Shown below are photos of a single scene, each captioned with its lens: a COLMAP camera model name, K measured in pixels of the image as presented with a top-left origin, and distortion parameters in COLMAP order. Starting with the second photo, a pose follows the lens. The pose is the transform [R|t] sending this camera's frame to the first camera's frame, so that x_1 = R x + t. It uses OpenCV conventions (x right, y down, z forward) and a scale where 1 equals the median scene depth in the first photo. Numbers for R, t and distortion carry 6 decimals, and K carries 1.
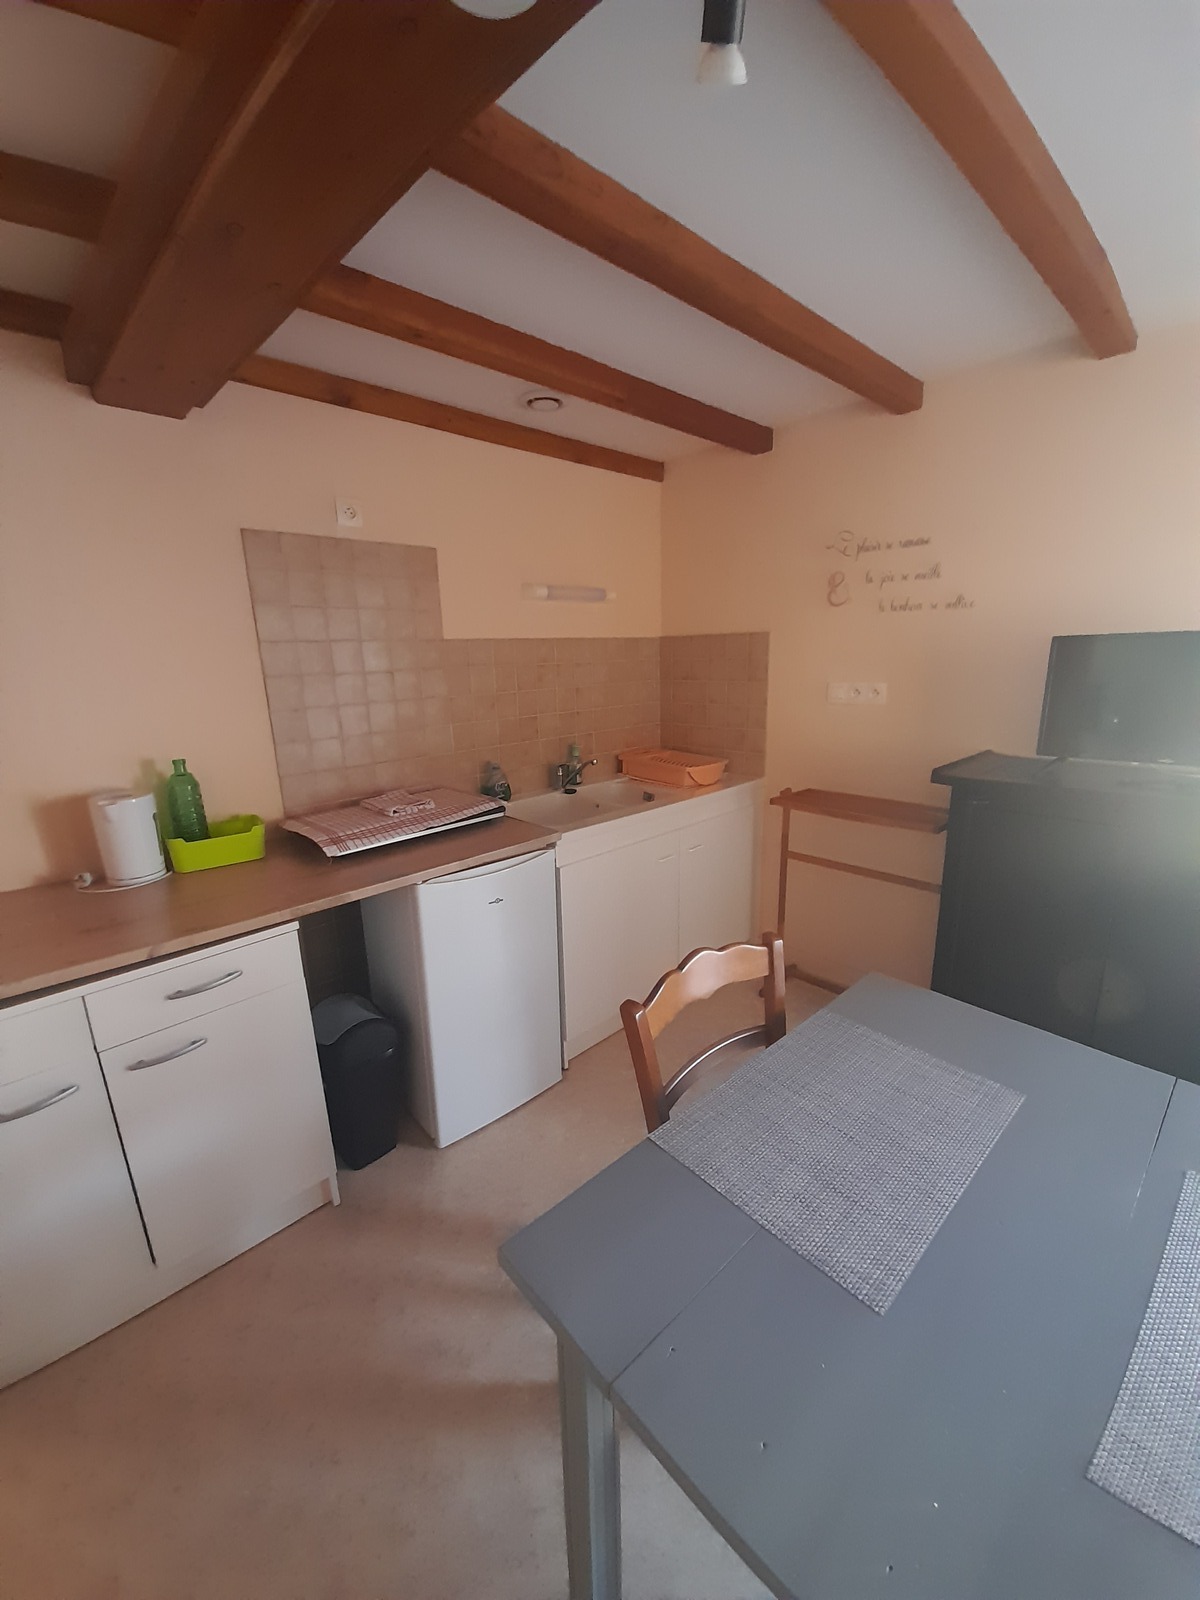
lens RADIAL K [[639.9, 0, 589.5], [0, 639.9, 802.4], [0, 0, 1]] dist [0.002036, 0.000032]
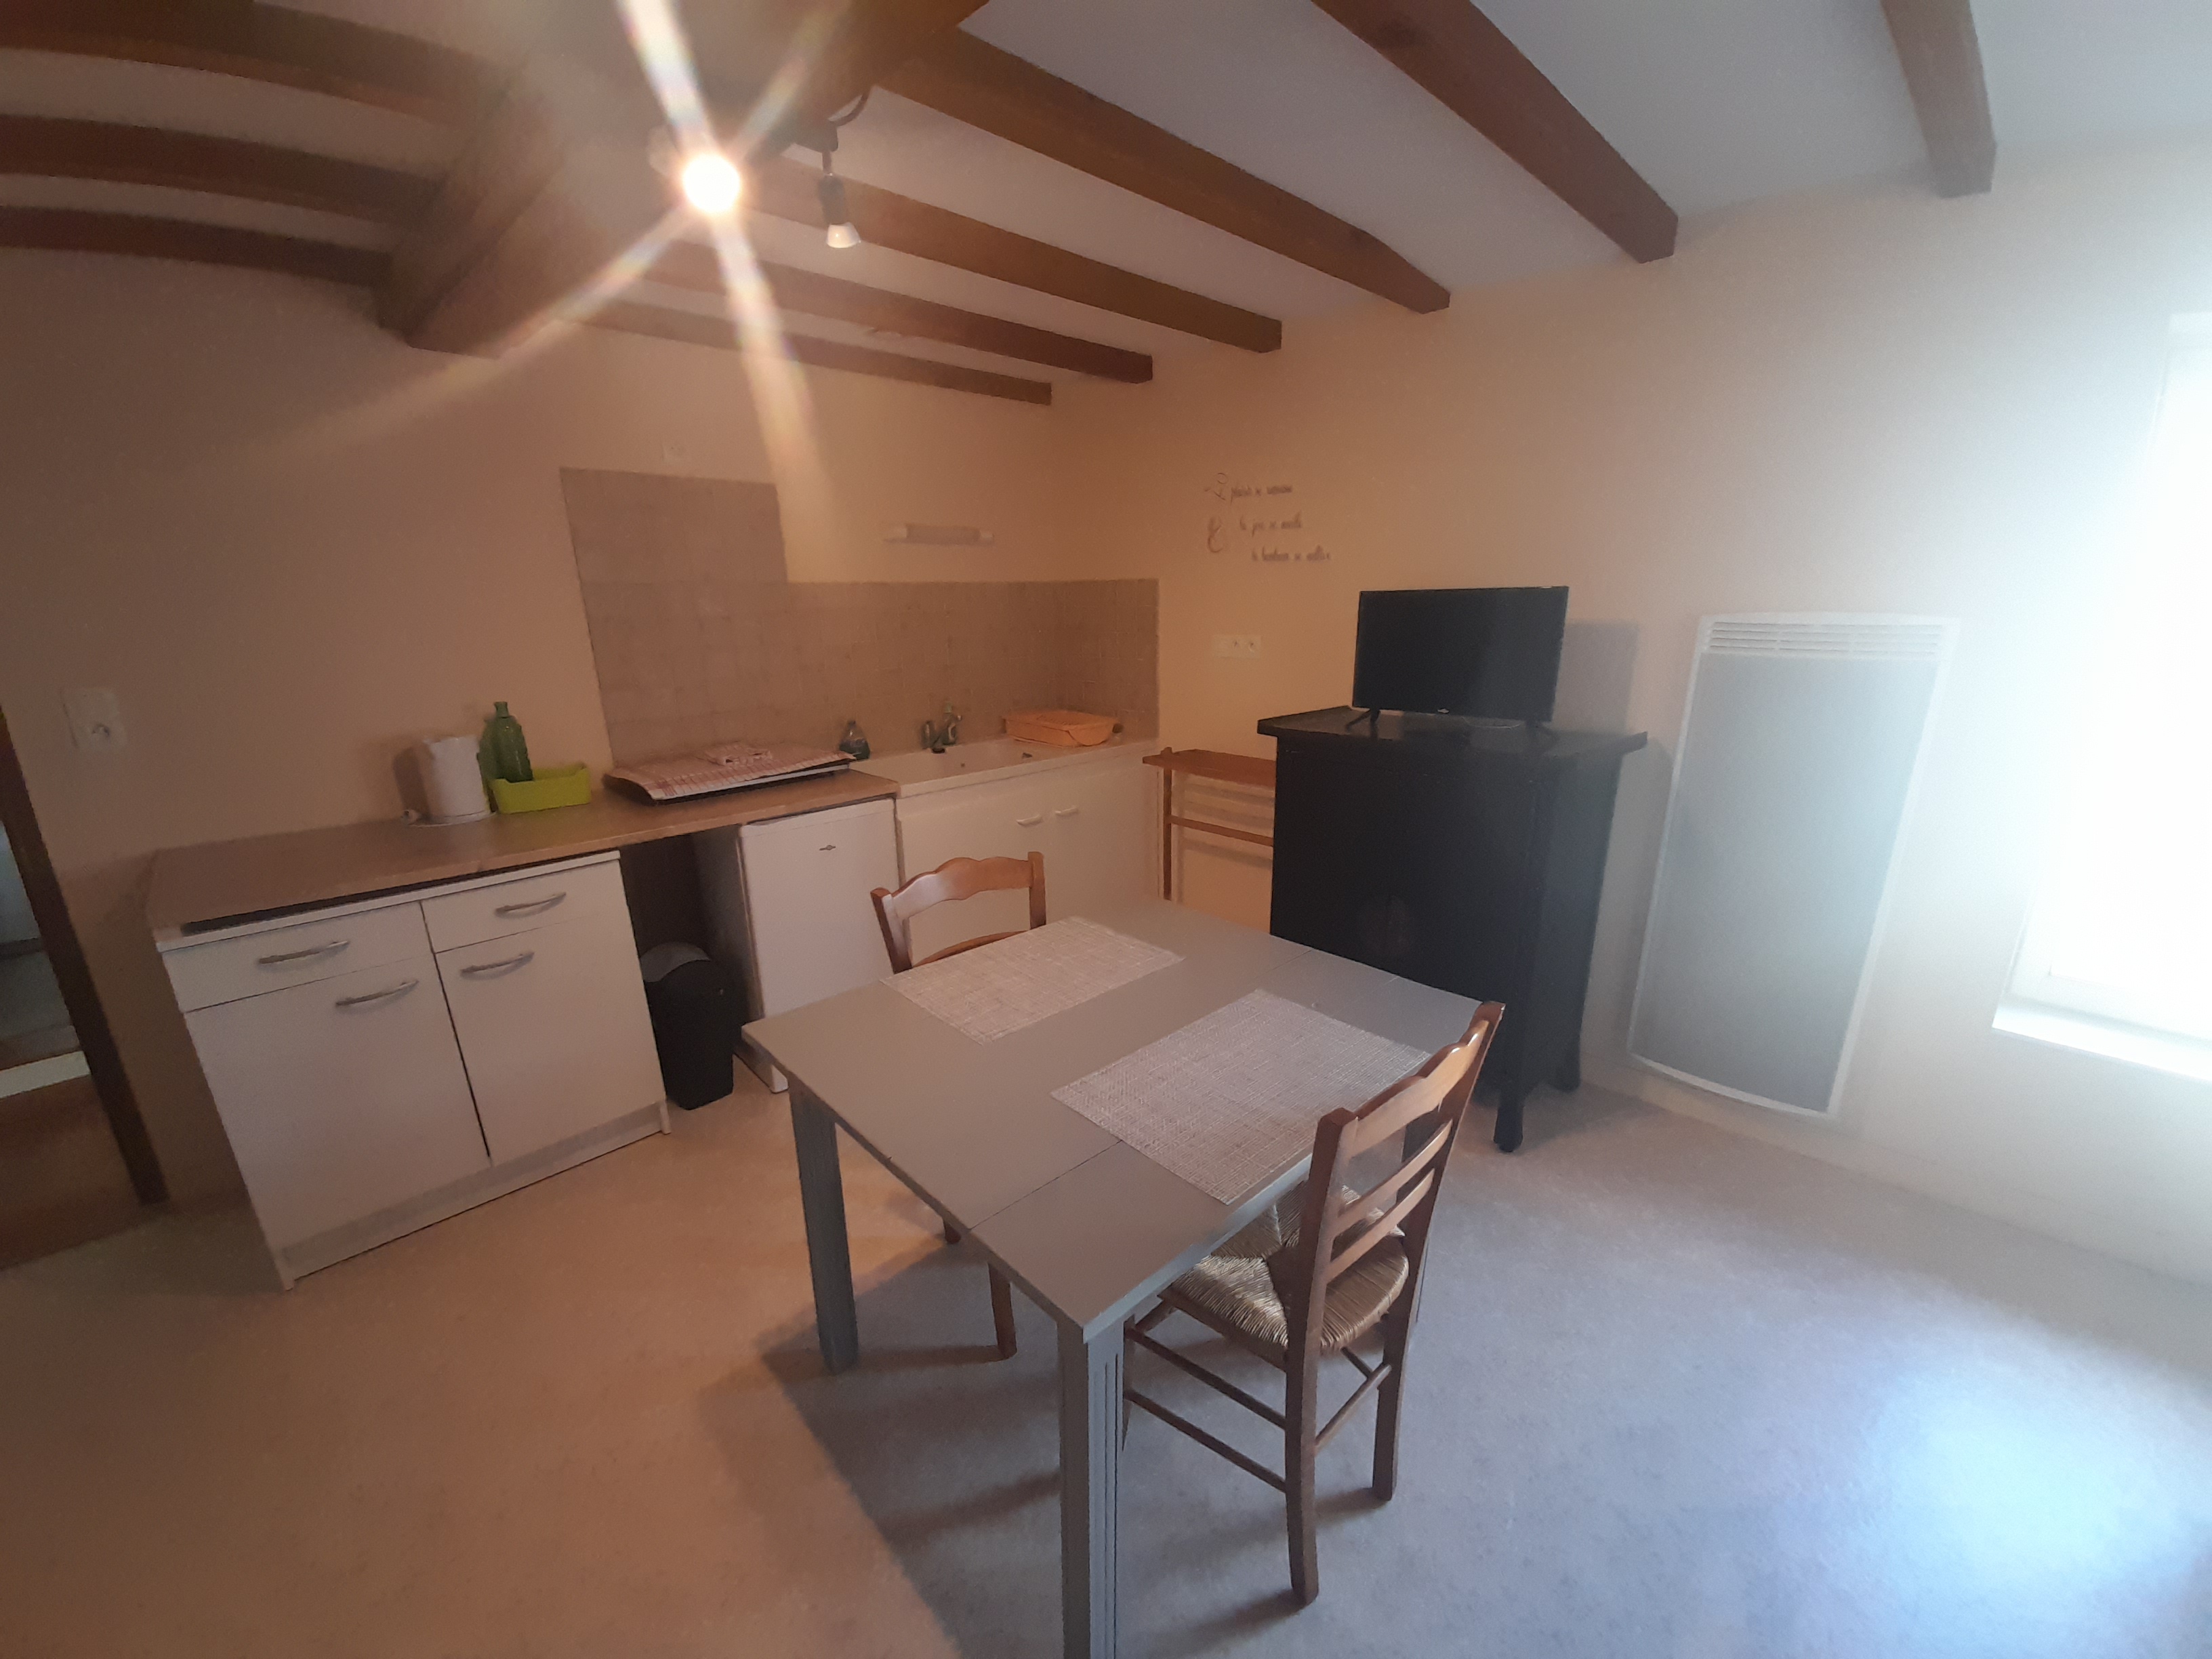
lens RADIAL K [[884.7, 0, 1124.5], [0, 884.7, 840.1], [0, 0, 1]] dist [0.002036, 0.000032]
pose [[0.998948, 0.003373, 0.045726, 0.226727], [-0.005391, 0.999013, 0.044081, 0.068150], [-0.045532, -0.044281, 0.997981, -0.365248]]
